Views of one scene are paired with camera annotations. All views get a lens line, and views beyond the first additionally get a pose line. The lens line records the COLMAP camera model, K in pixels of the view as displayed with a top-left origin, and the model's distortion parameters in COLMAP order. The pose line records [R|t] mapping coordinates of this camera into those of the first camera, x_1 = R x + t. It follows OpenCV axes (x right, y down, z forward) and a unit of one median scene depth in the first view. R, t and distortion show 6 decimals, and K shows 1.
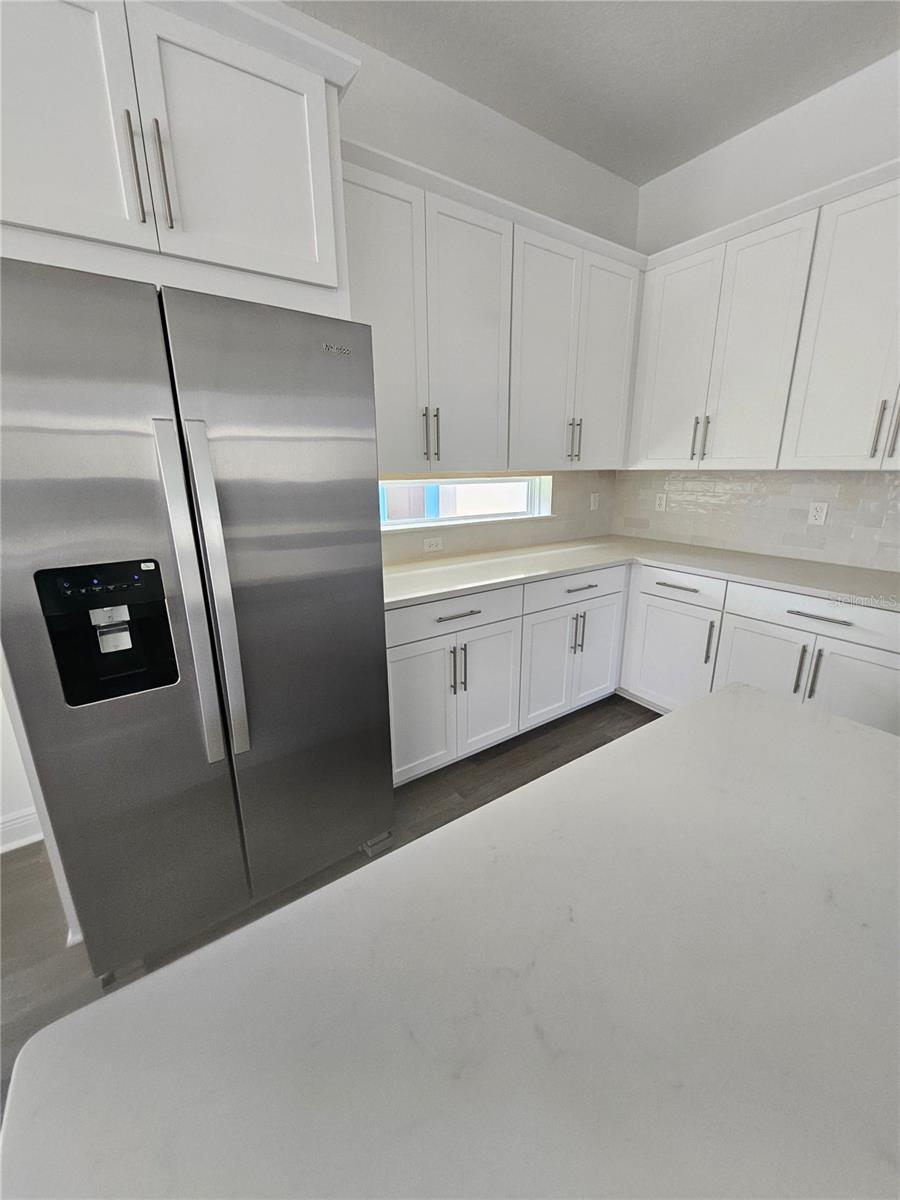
lens RADIAL K [[471.1, 0, 451.9], [0, 471.1, 595.3], [0, 0, 1]] dist [0.005175, 0.000169]
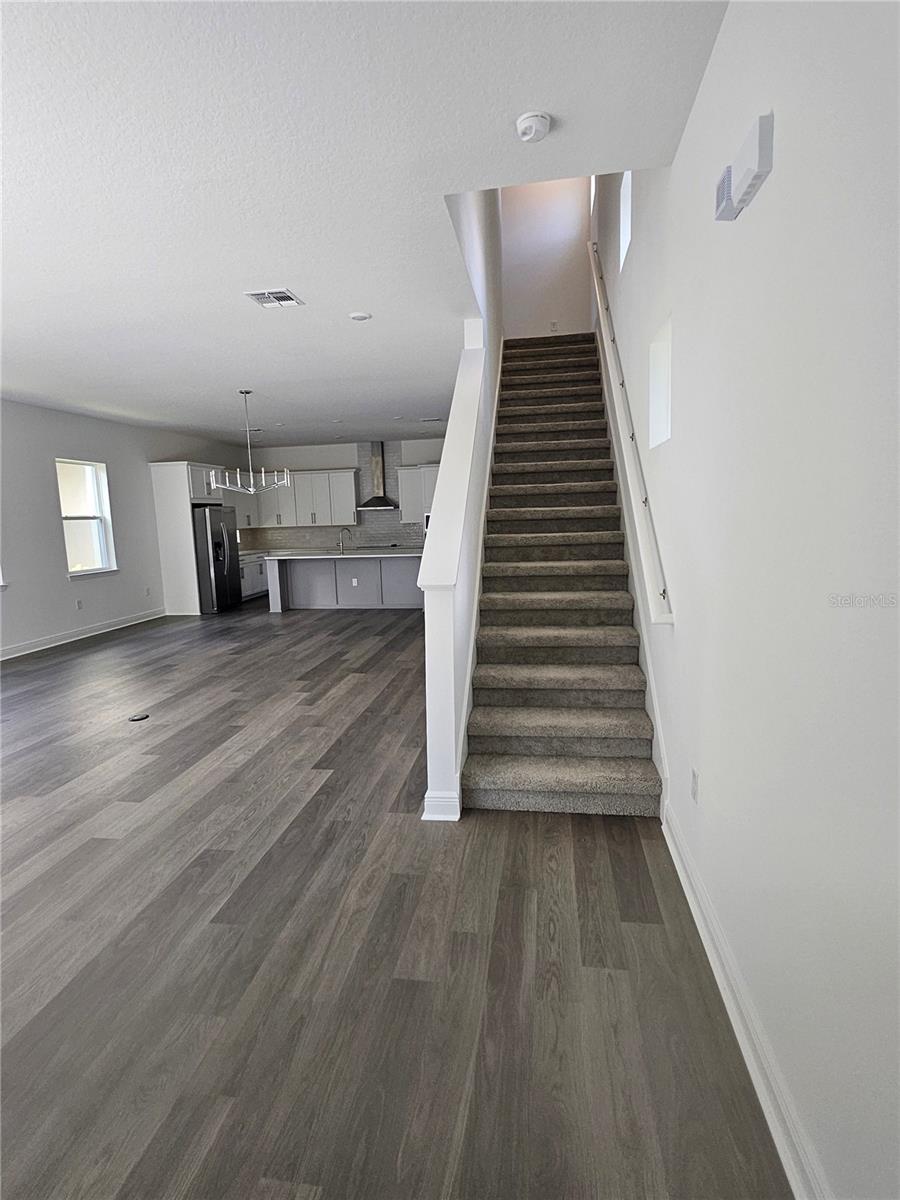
lens RADIAL K [[594.1, 0, 450.0], [0, 594.1, 600.0], [0, 0, 1]] dist [0.006833, 0.000298]
pose [[0.689485, -0.119355, 0.714398, -2.141720], [0.219408, 0.974404, -0.048962, 0.893424], [-0.690269, 0.190503, 0.698024, -3.364176]]
